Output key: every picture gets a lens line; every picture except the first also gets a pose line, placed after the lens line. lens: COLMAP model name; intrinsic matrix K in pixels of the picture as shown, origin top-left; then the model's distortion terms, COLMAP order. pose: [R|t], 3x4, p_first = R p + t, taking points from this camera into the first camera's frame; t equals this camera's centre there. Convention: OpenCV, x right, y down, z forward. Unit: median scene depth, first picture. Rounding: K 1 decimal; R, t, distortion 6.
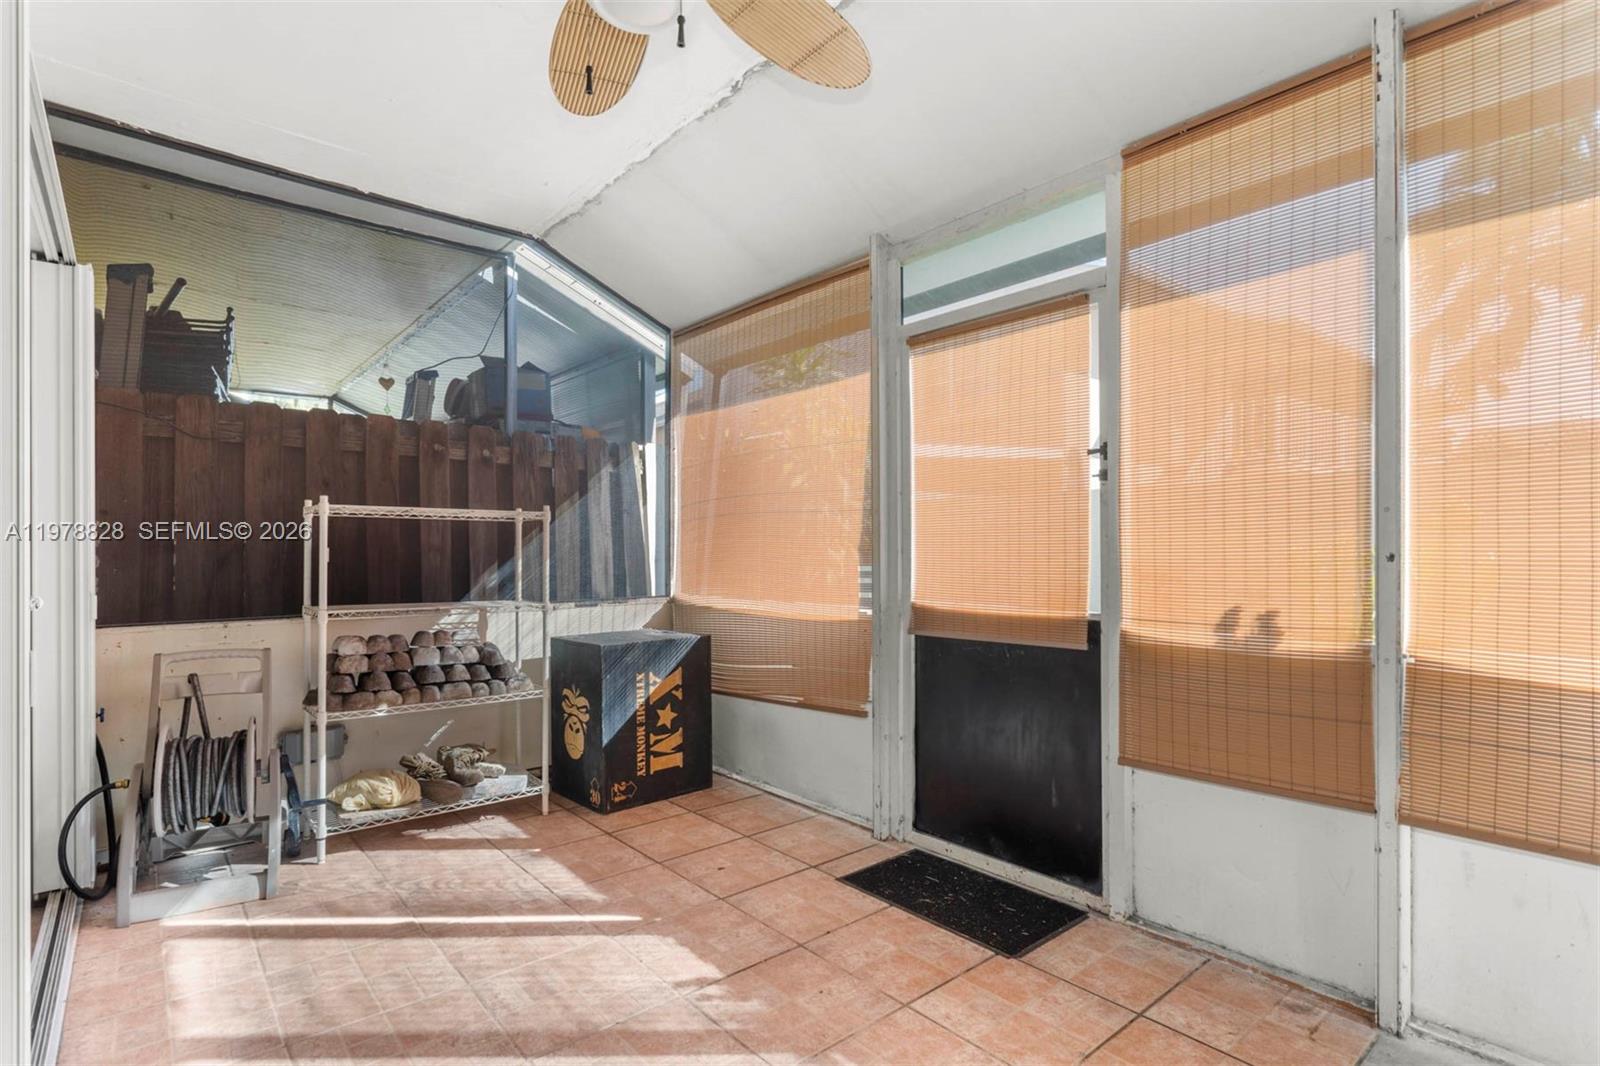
lens RADIAL K [[798.4, 0, 802.6], [0, 798.4, 543.2], [0, 0, 1]] dist [-0.003869, 0.003136]
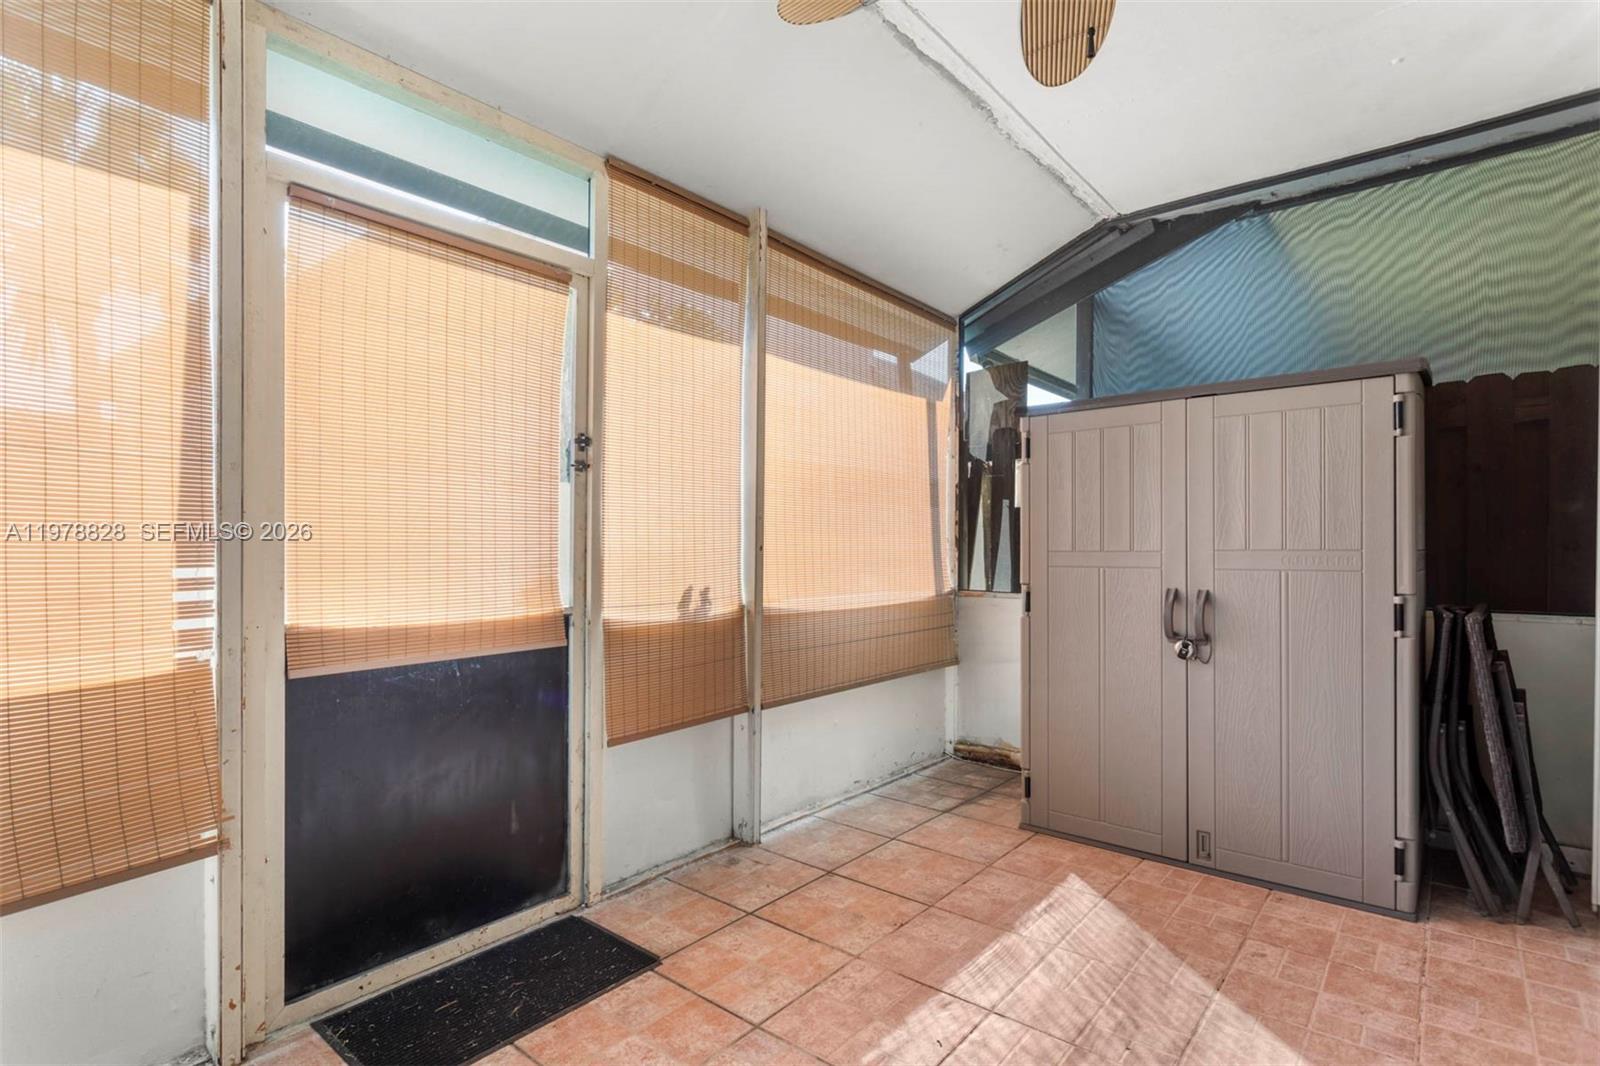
lens RADIAL K [[798.4, 0, 801.2], [0, 798.4, 540.5], [0, 0, 1]] dist [-0.003869, 0.003136]
pose [[-0.178494, 0.005612, 0.983925, -0.674990], [-0.016557, 0.999825, -0.008706, 0.011907], [-0.983802, -0.017845, -0.178370, 0.941909]]
